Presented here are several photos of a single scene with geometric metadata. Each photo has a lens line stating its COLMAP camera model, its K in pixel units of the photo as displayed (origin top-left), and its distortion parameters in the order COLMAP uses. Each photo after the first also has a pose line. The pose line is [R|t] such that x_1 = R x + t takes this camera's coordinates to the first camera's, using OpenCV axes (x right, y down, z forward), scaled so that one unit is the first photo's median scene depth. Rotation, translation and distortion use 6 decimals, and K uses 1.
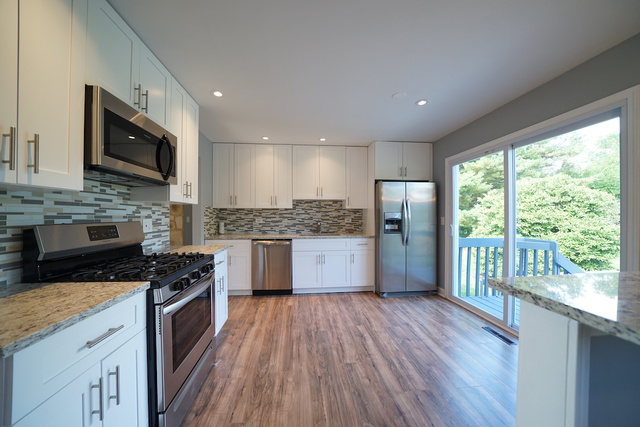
lens RADIAL K [[220.4, 0, 316.0], [0, 220.4, 215.4], [0, 0, 1]] dist [-0.025432, 0.002269]
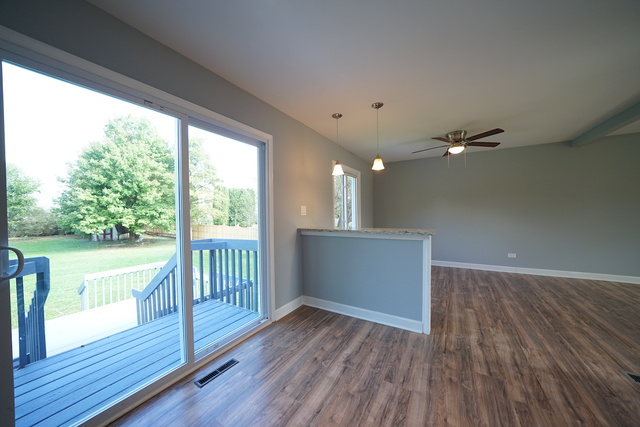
lens RADIAL K [[220.4, 0, 316.0], [0, 220.4, 214.8], [0, 0, 1]] dist [-0.025432, 0.002269]
pose [[-0.802381, 0.007389, 0.596767, 0.074855], [0.017345, 0.999790, 0.010943, 0.003705], [-0.596561, 0.019131, -0.802340, 0.899477]]
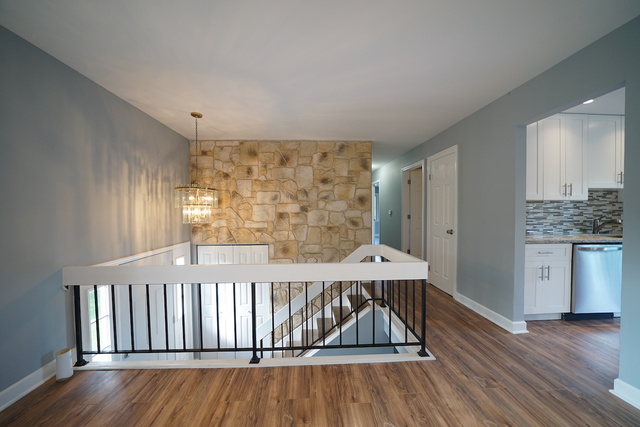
lens RADIAL K [[220.4, 0, 315.0], [0, 220.4, 215.2], [0, 0, 1]] dist [-0.025432, 0.002269]
pose [[0.998939, -0.001151, -0.046047, -1.074853], [0.001883, 0.999873, 0.015847, 0.005276], [0.046023, -0.015917, 0.998814, 0.264381]]
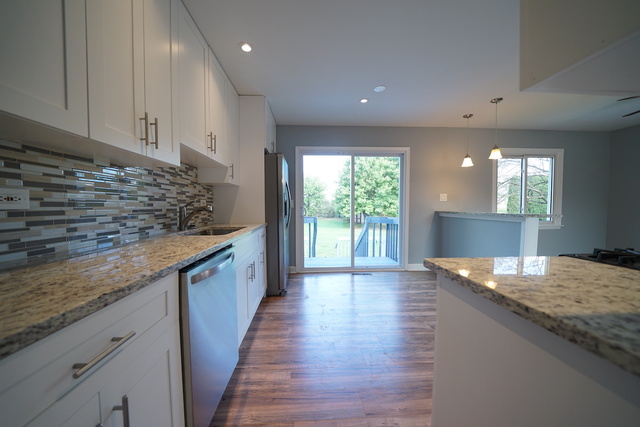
lens RADIAL K [[228.3, 0, 315.7], [0, 228.3, 215.4], [0, 0, 1]] dist [-0.018253, 0.000855]
pose [[0.041786, -0.039103, 0.998361, -0.527296], [0.004578, 0.999231, 0.038946, 0.038441], [-0.999116, 0.002943, 0.041933, 0.817393]]
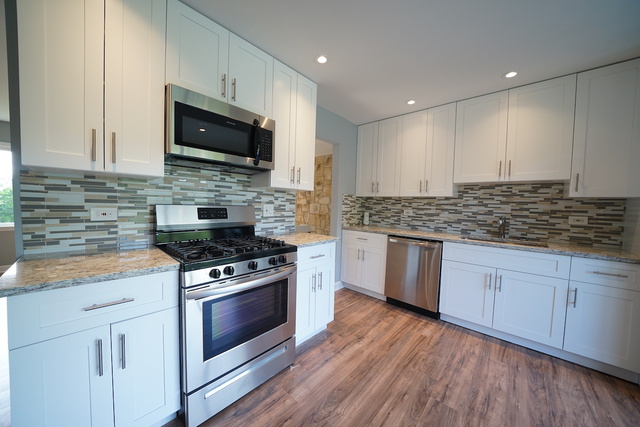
lens RADIAL K [[220.4, 0, 315.7], [0, 220.4, 215.4], [0, 0, 1]] dist [-0.025432, 0.002269]
pose [[0.668885, 0.058288, -0.741077, 0.124369], [-0.030277, 0.998230, 0.051185, 0.004515], [0.742749, -0.011799, 0.669466, 0.252651]]
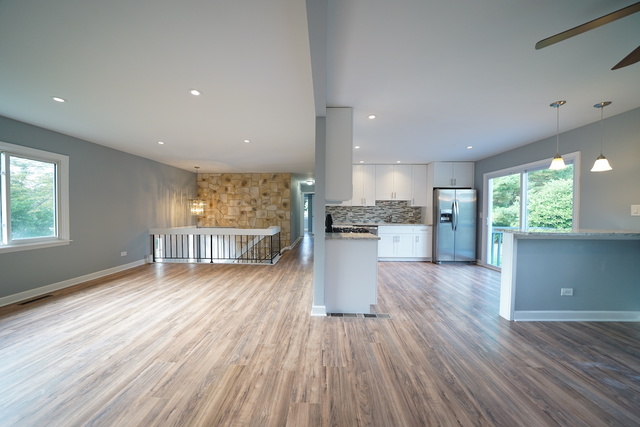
lens RADIAL K [[220.4, 0, 315.6], [0, 220.4, 215.8], [0, 0, 1]] dist [-0.025432, 0.002269]
pose [[0.991907, 0.009524, -0.126608, -0.351435], [-0.007077, 0.999780, 0.019757, 0.008673], [0.126769, -0.018701, 0.991756, -0.613459]]
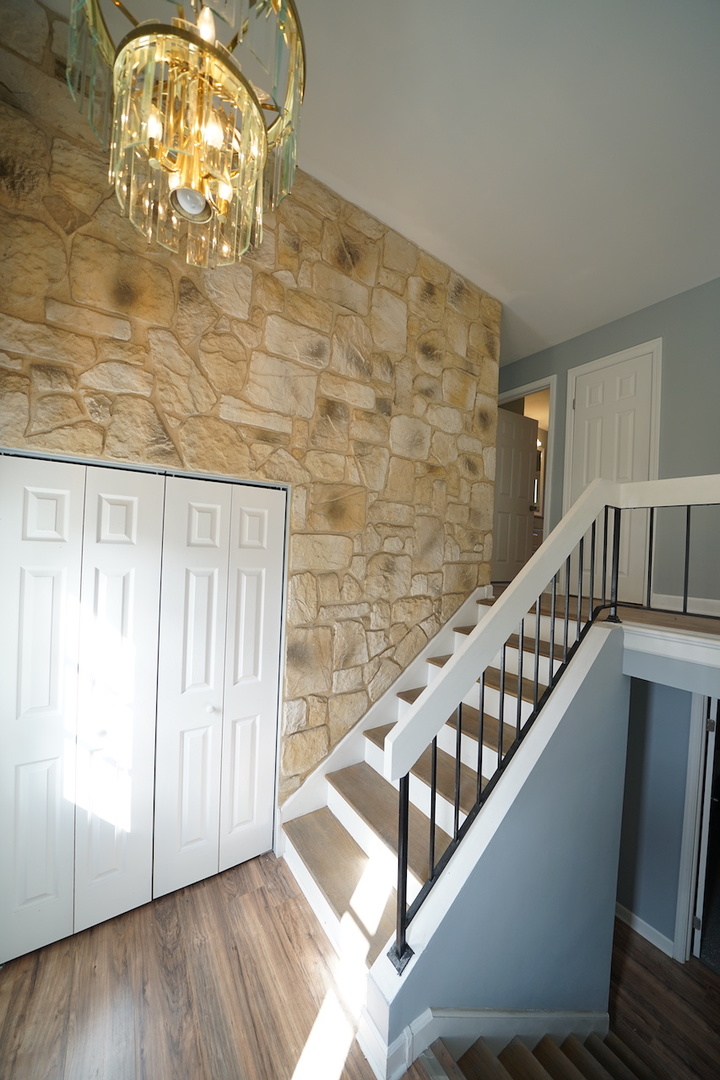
lens RADIAL K [[372.0, 0, 362.4], [0, 372.0, 544.7], [0, 0, 1]] dist [-0.025432, 0.002269]
pose [[0.870044, 0.045046, 0.490911, -1.540655], [-0.049764, 0.998755, -0.003449, 0.253124], [-0.490455, -0.021429, 0.871203, 0.763571]]
